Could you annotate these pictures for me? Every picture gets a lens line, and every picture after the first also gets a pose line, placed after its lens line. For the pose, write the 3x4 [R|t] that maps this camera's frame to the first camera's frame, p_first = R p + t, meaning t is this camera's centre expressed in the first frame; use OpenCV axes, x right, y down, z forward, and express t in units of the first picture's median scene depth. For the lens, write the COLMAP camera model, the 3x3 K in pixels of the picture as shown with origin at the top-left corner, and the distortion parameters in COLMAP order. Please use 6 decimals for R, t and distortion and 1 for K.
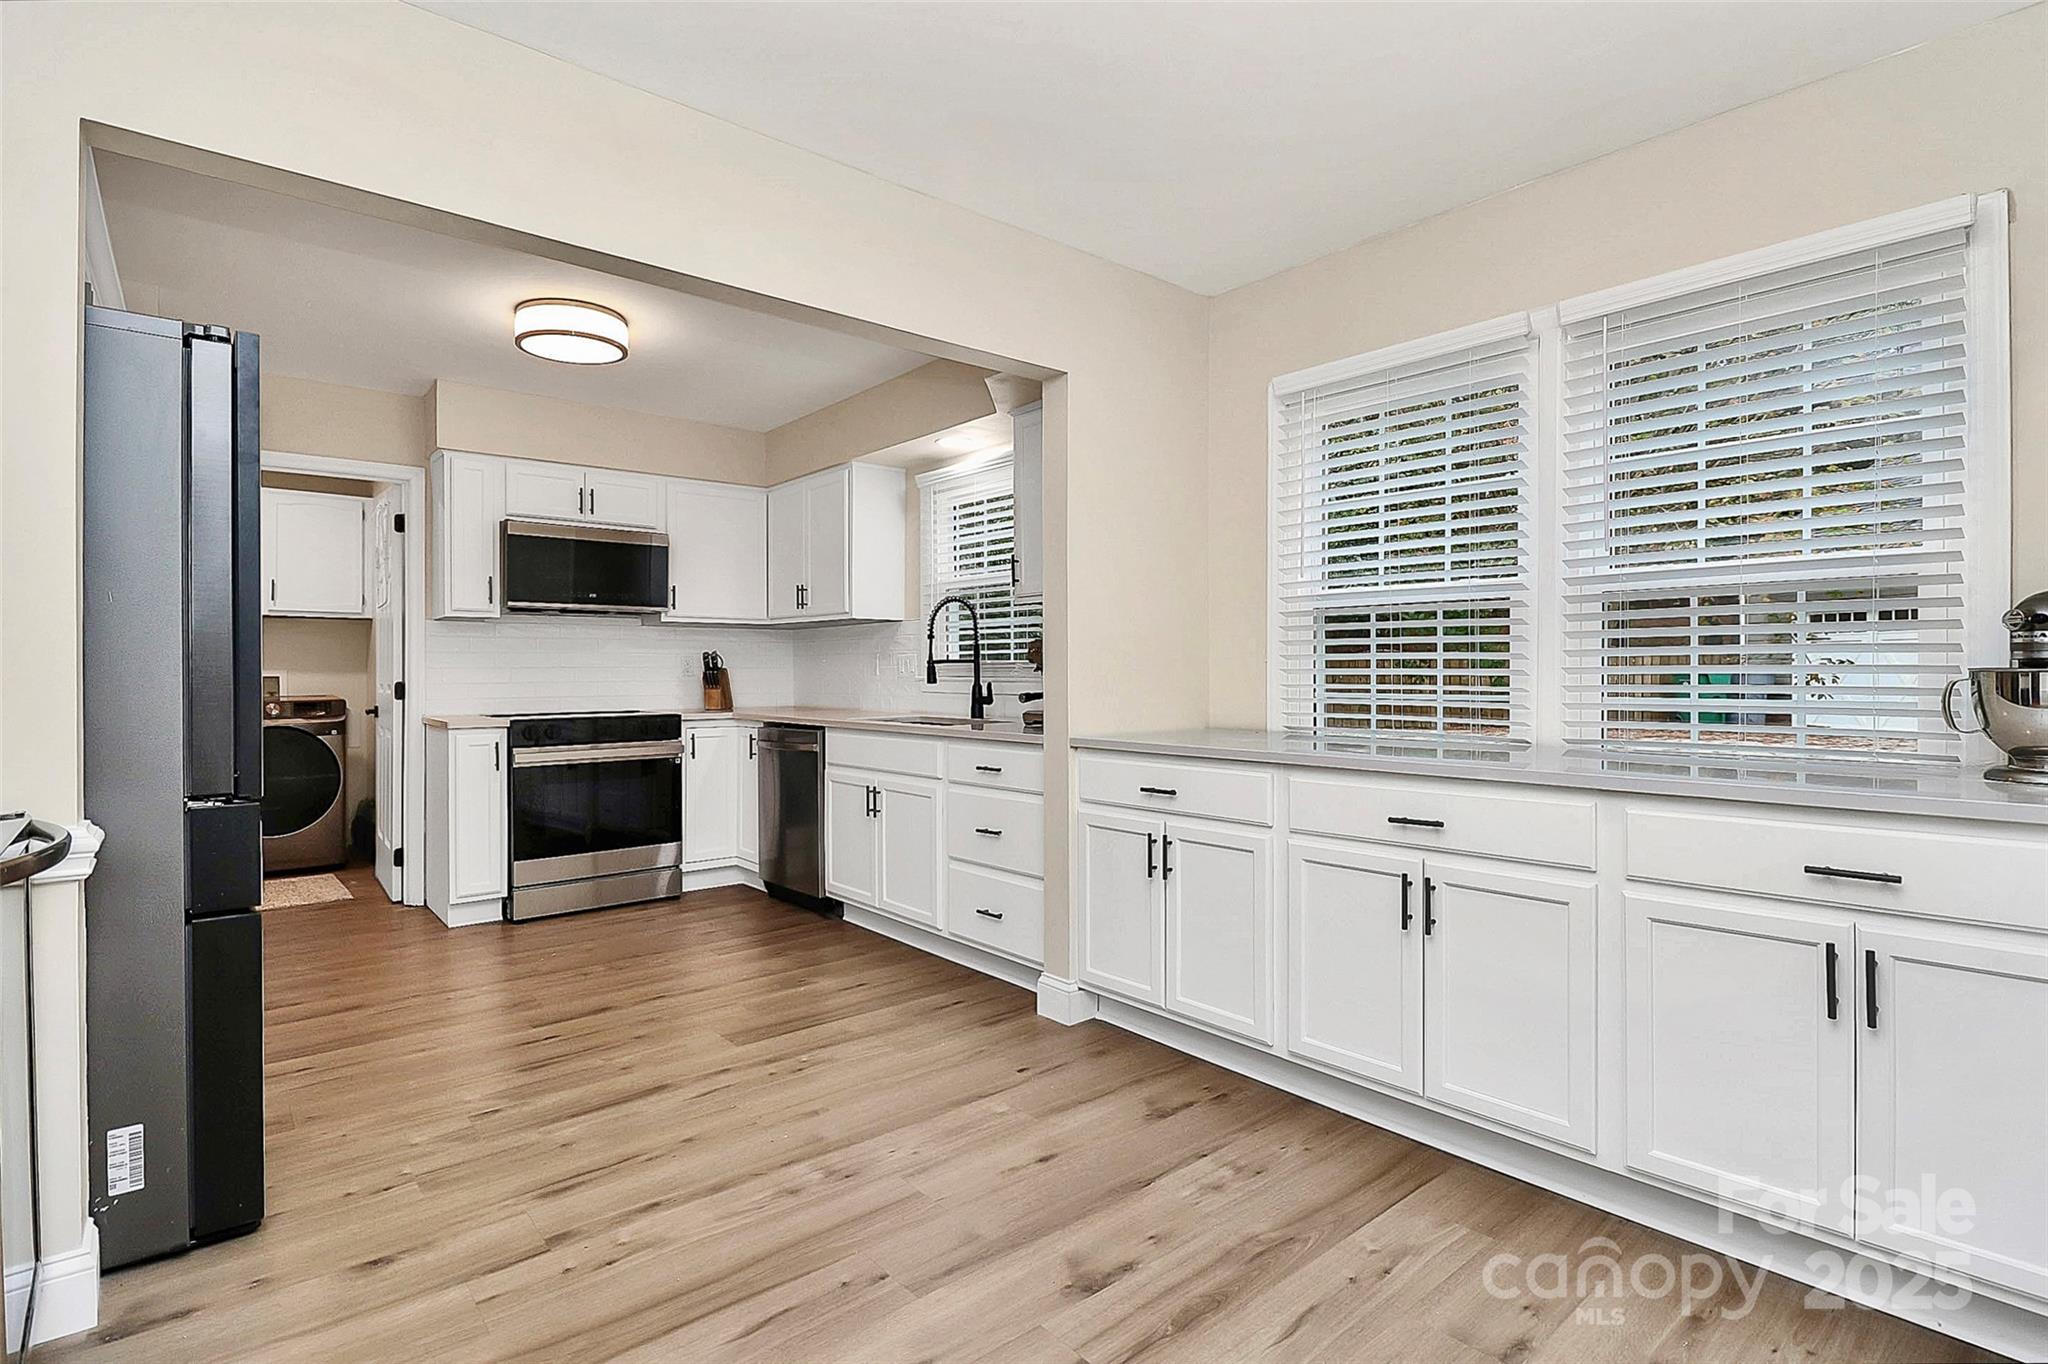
lens RADIAL K [[974.2, 0, 1022.0], [0, 974.2, 676.9], [0, 0, 1]] dist [-0.007727, 0.000267]
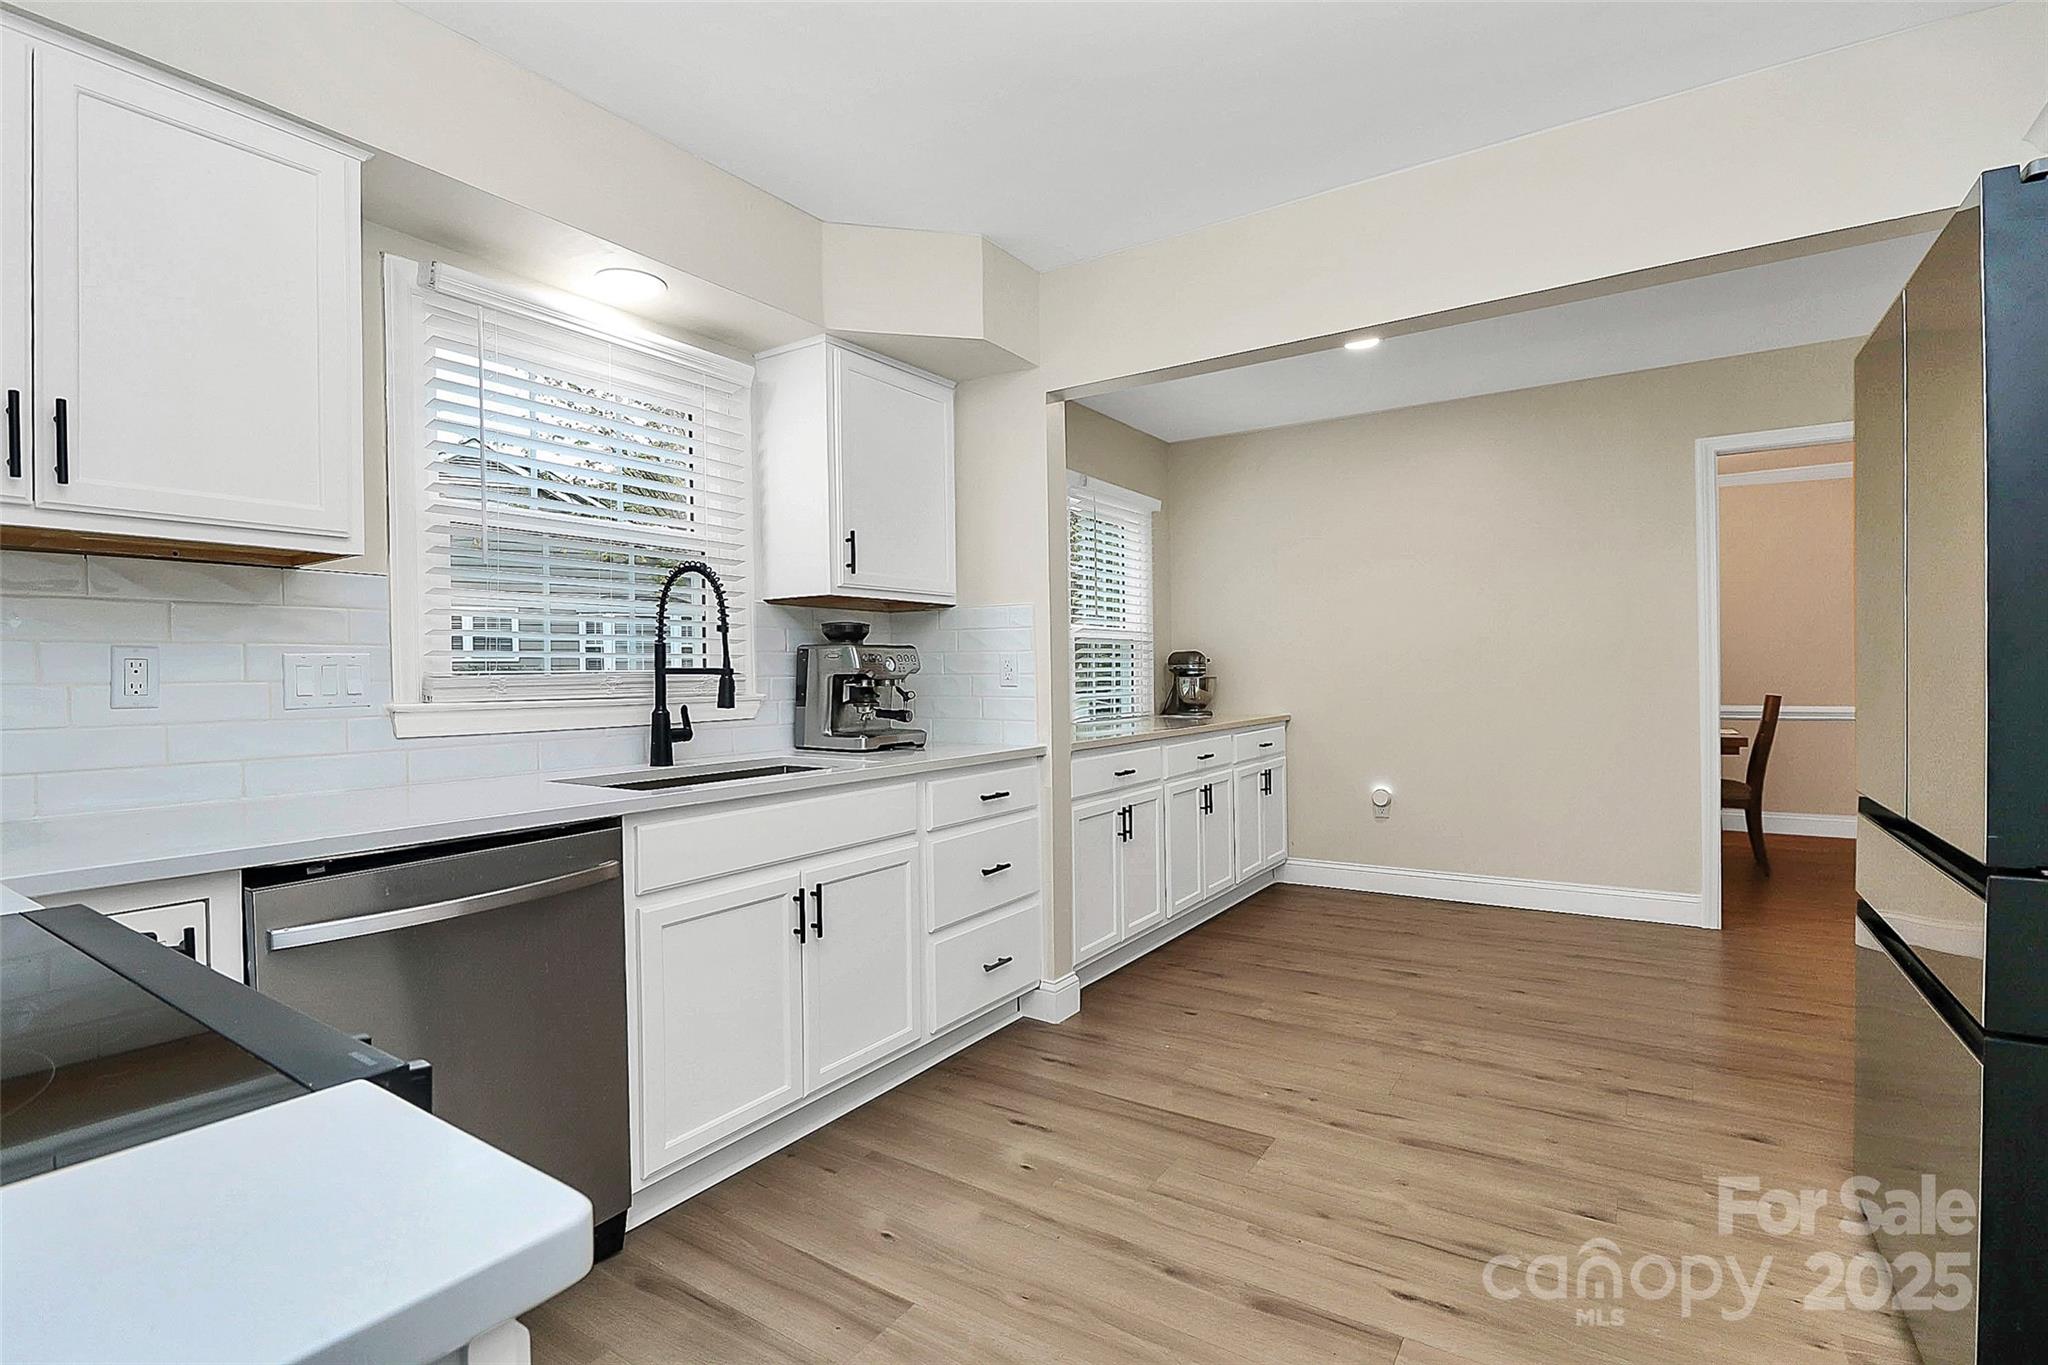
lens RADIAL K [[974.2, 0, 1021.3], [0, 974.2, 678.5], [0, 0, 1]] dist [-0.007727, 0.000267]
pose [[-0.276767, 0.002495, 0.960934, -1.059721], [0.017888, 0.999837, 0.002556, -0.014349], [-0.960771, 0.017896, -0.276767, 1.477619]]
